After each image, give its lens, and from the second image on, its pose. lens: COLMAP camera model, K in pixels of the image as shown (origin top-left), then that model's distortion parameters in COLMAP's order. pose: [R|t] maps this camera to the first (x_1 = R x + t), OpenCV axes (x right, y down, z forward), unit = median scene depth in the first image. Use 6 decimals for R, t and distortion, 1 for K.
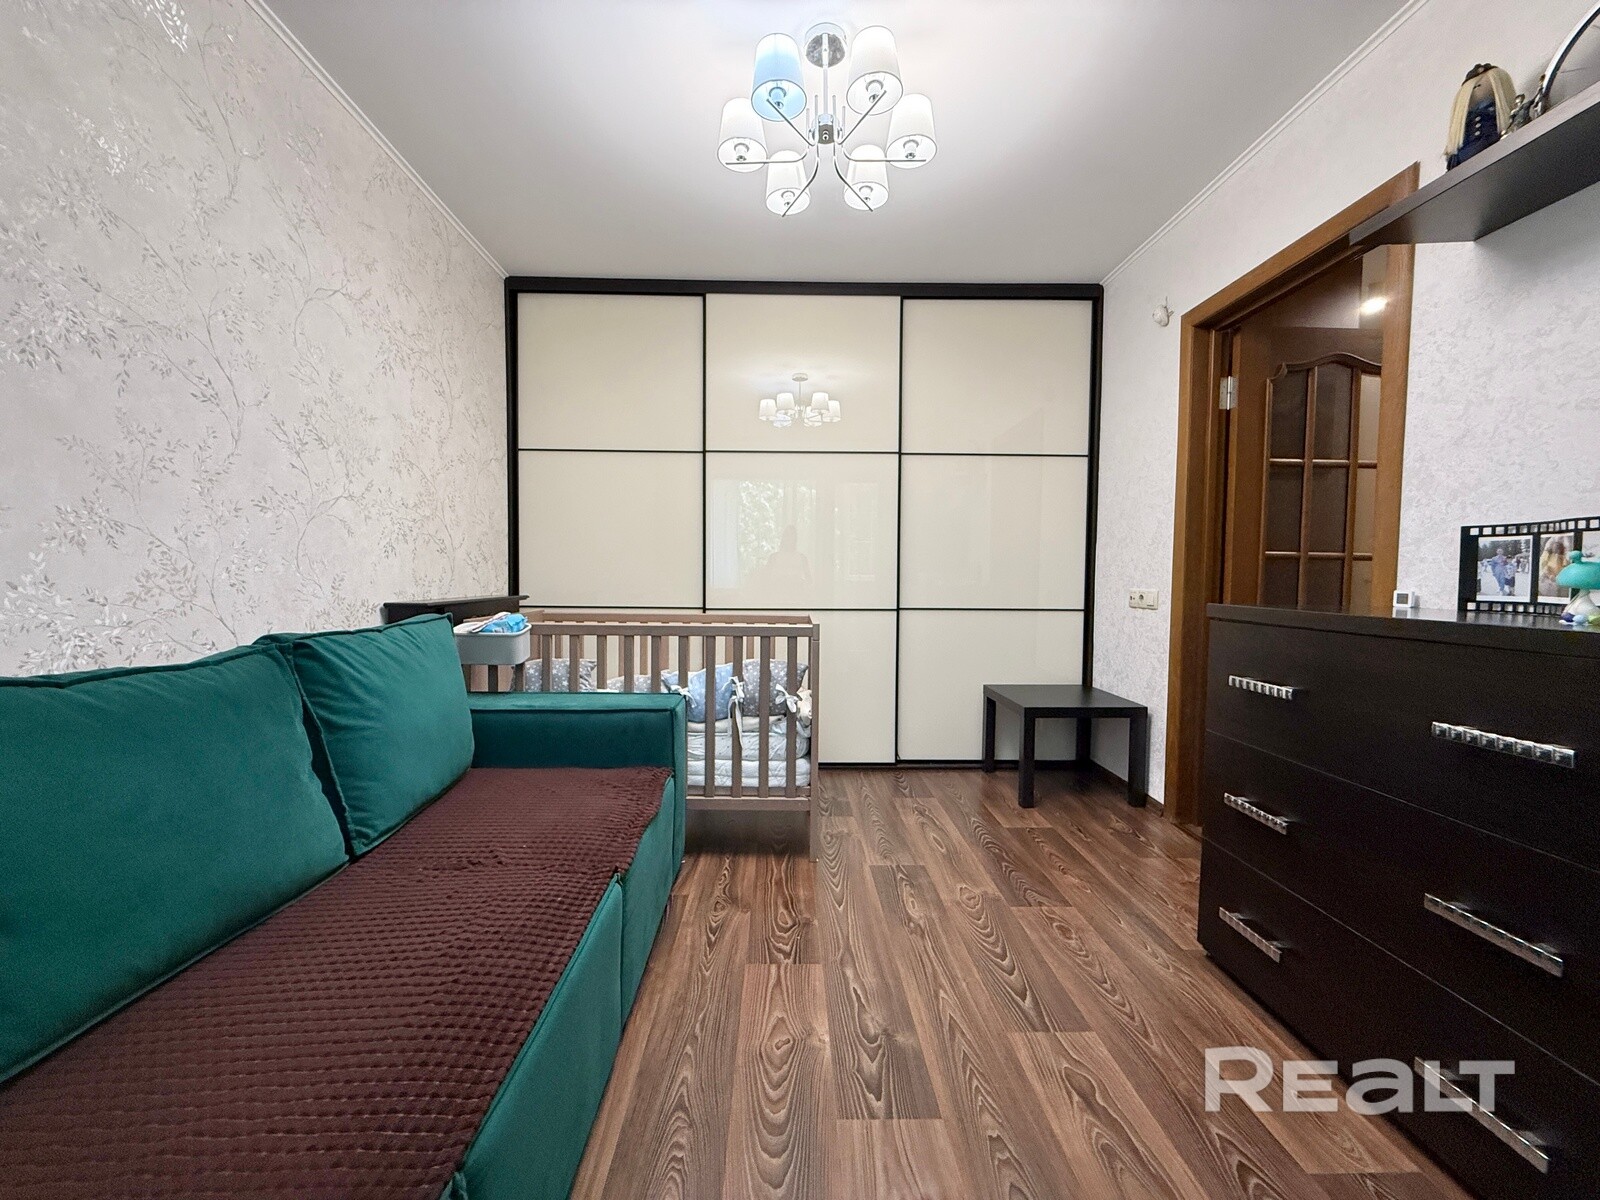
lens RADIAL K [[638.6, 0, 790.9], [0, 638.6, 599.6], [0, 0, 1]] dist [0.002556, -0.000020]
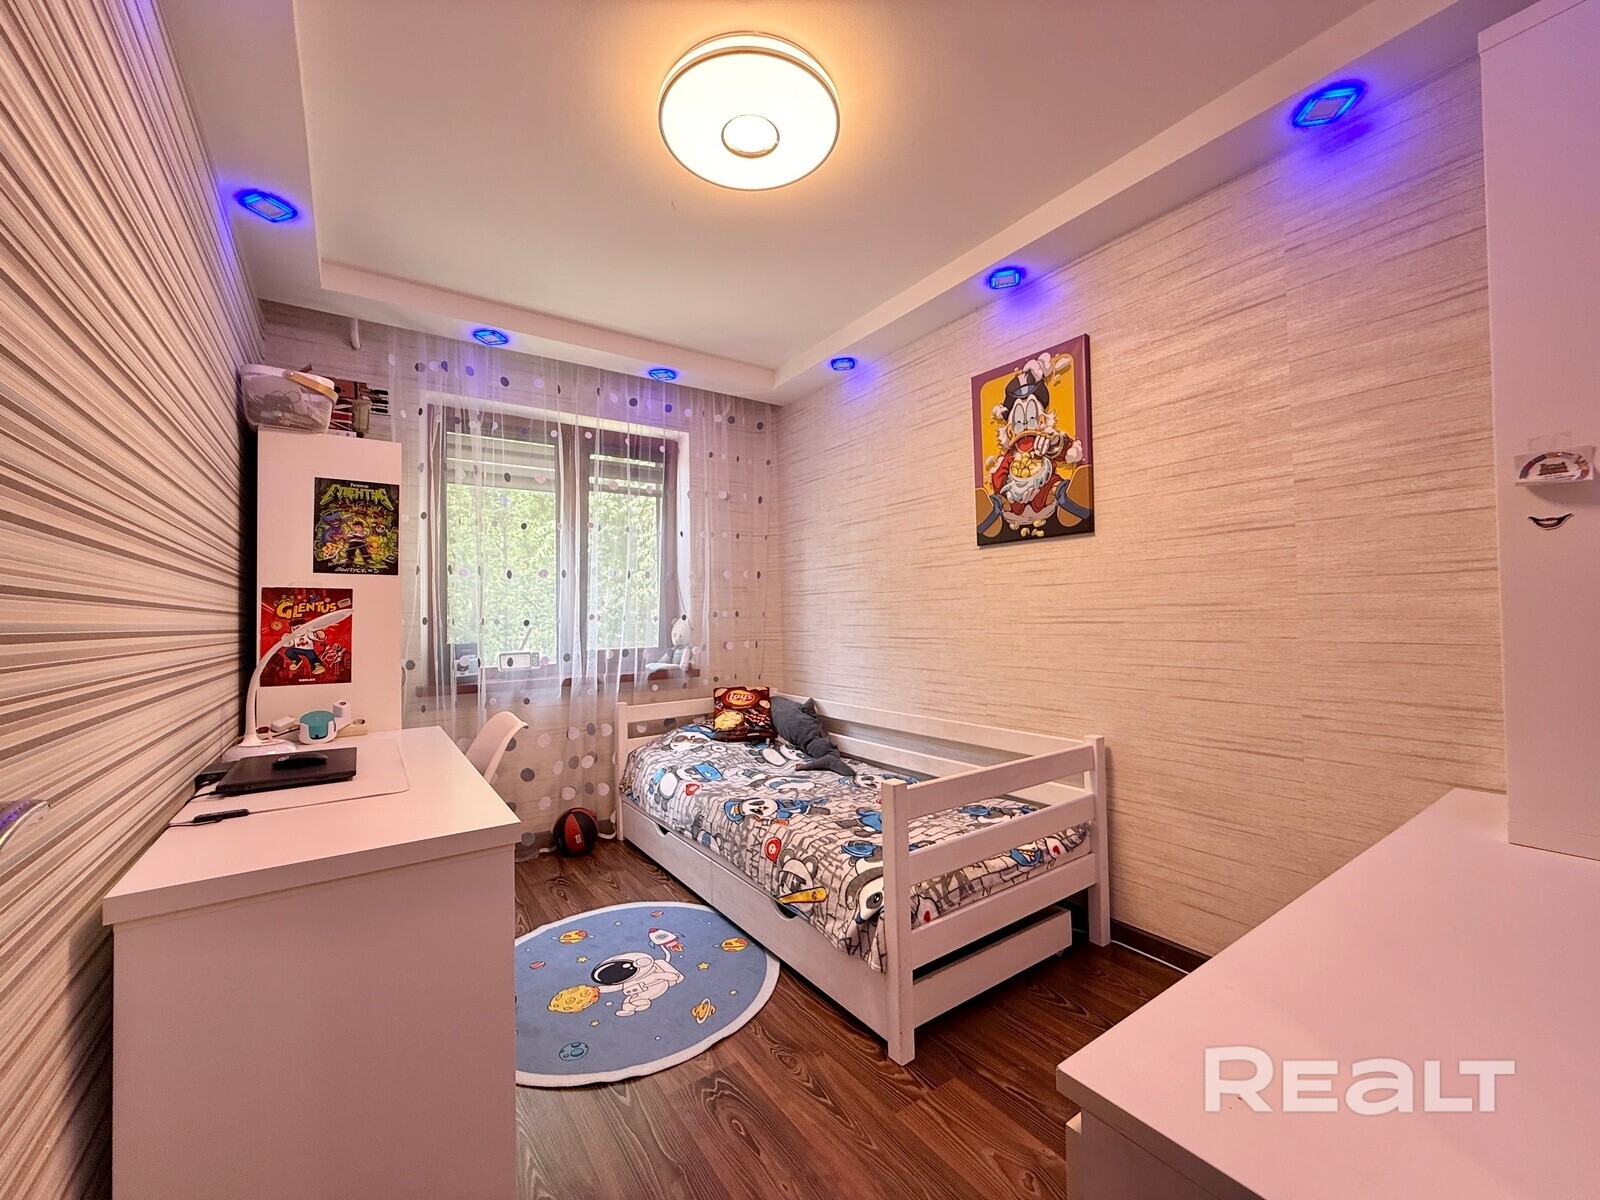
lens RADIAL K [[638.6, 0, 799.6], [0, 638.6, 600.7], [0, 0, 1]] dist [0.002556, -0.000020]
pose [[0.829615, -0.009125, 0.558262, -0.644009], [0.048931, 0.997208, -0.056416, -0.077744], [-0.556188, 0.074119, 0.827745, 0.302045]]
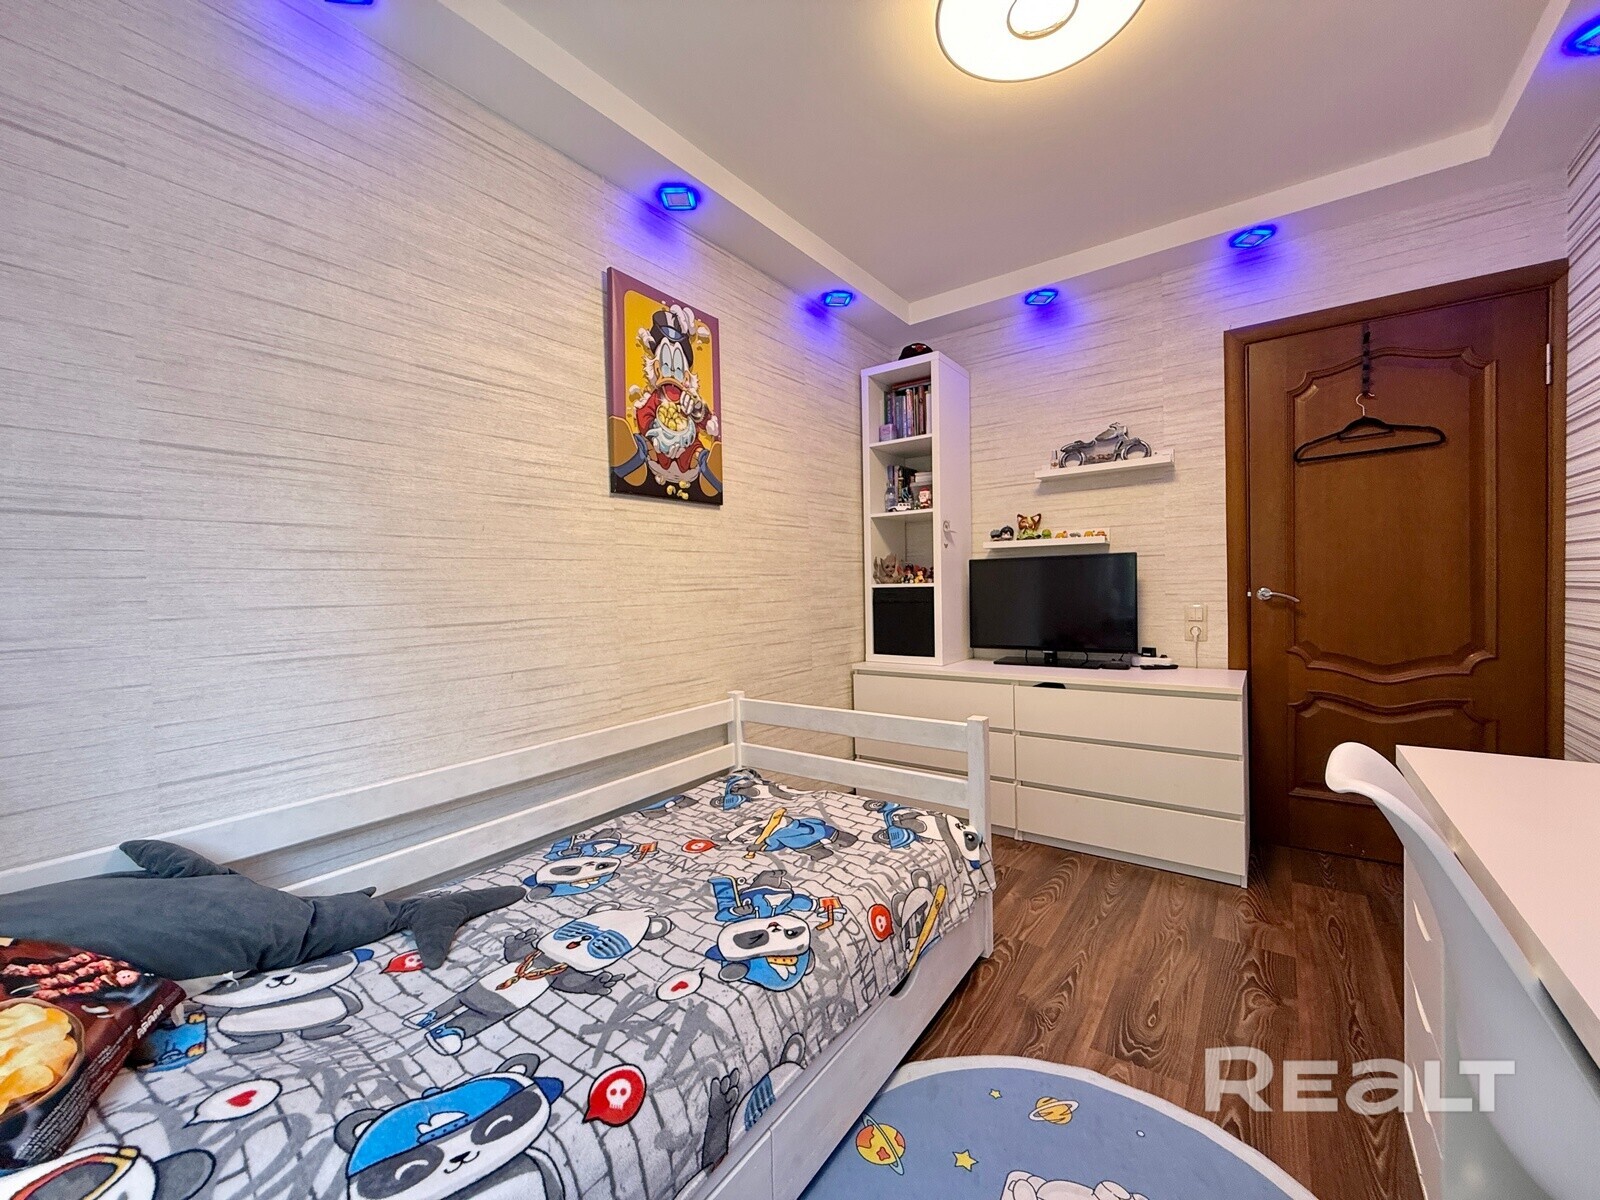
lens RADIAL K [[638.6, 0, 794.5], [0, 638.6, 599.1], [0, 0, 1]] dist [0.002556, -0.000020]
pose [[-0.792054, -0.002365, 0.610446, -0.408326], [0.044819, 0.997068, 0.062016, -0.136941], [-0.608804, 0.076480, -0.789626, 2.075425]]
